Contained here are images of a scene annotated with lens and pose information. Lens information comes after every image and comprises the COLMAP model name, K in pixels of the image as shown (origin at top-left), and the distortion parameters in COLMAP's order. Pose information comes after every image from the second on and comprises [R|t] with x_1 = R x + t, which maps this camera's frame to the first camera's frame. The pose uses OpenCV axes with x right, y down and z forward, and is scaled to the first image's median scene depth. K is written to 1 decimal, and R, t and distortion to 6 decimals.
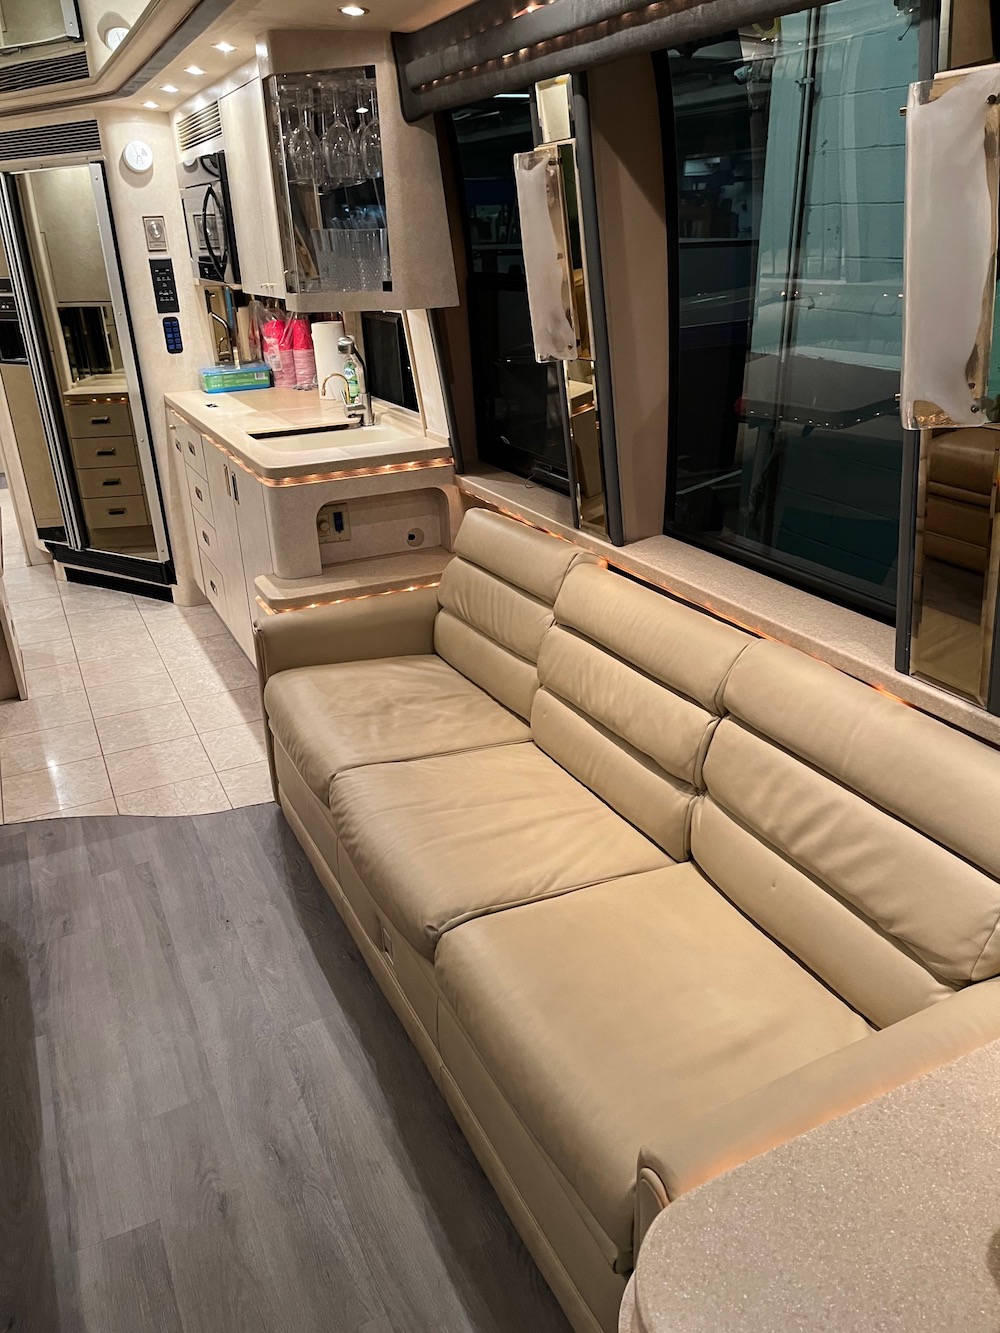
lens RADIAL K [[1011.2, 0, 491.5], [0, 1011.2, 669.8], [0, 0, 1]] dist [0.075364, -0.091683]
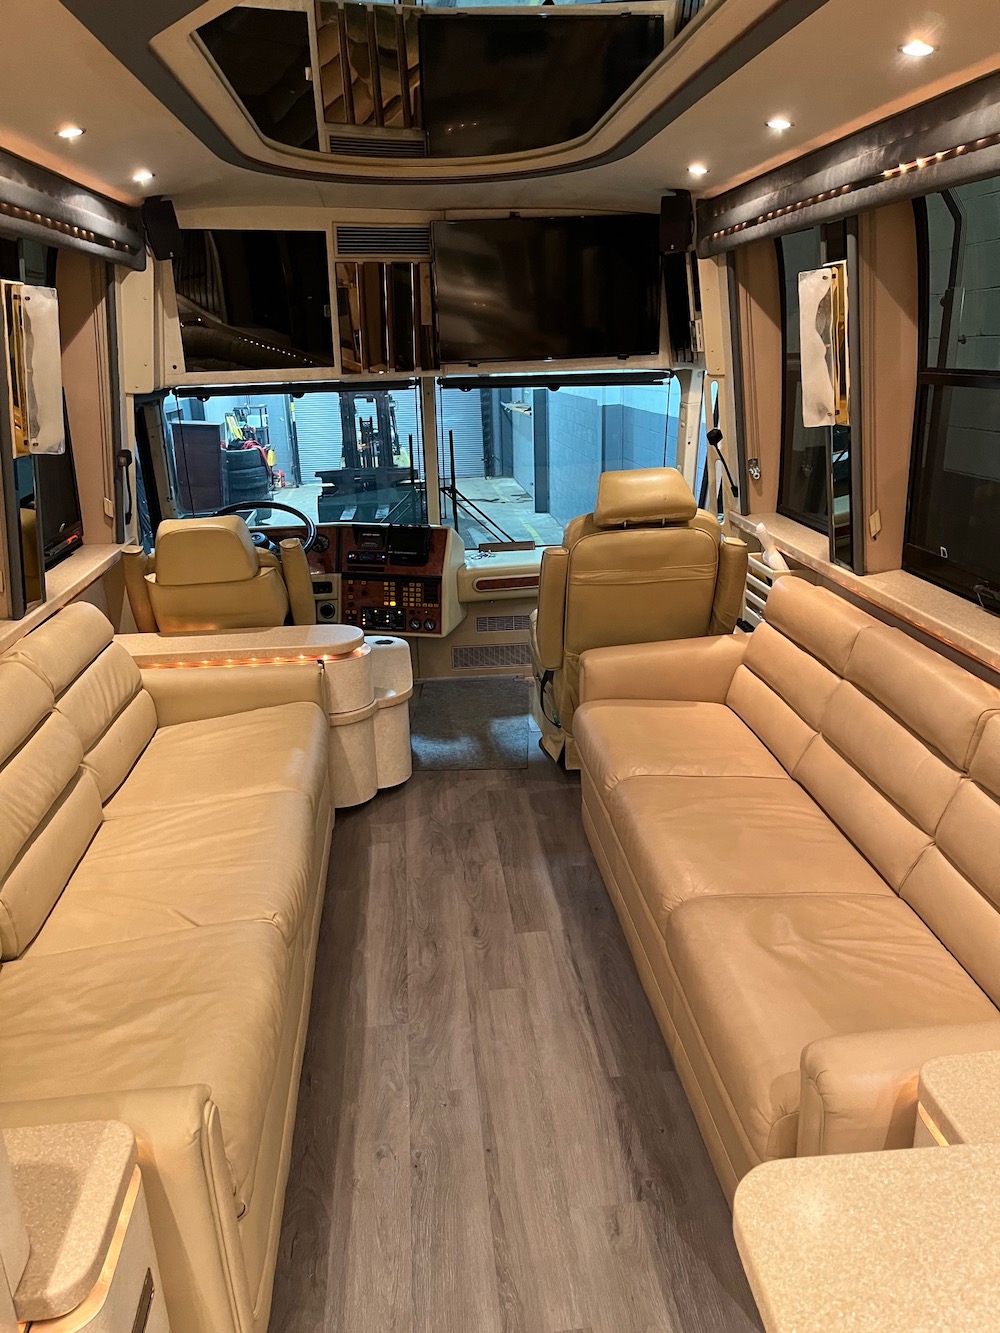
lens RADIAL K [[1011.2, 0, 513.3], [0, 1011.2, 676.2], [0, 0, 1]] dist [0.075364, -0.091683]
pose [[-0.941440, -0.042913, 0.334439, -0.506771], [0.191007, 0.749499, 0.633851, -0.462687], [-0.277862, 0.660613, -0.697412, 1.120186]]
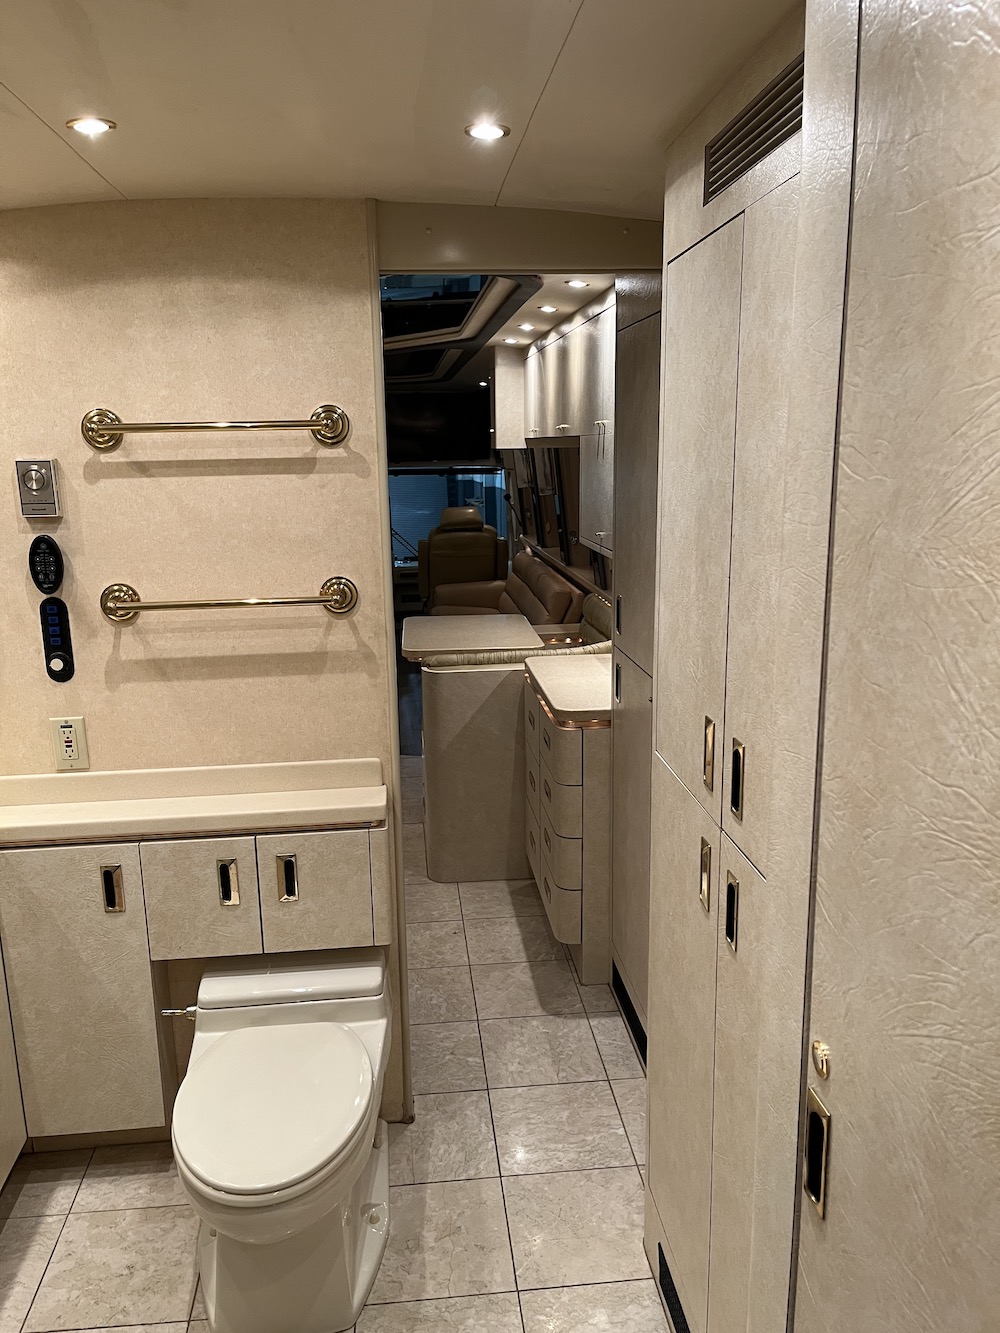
lens RADIAL K [[1011.2, 0, 477.3], [0, 1011.2, 668.1], [0, 0, 1]] dist [0.075364, -0.091683]
pose [[-0.933990, -0.018905, 0.356798, -1.210281], [0.192862, 0.813953, 0.547983, -0.960575], [-0.300776, 0.580624, -0.756578, 2.307317]]
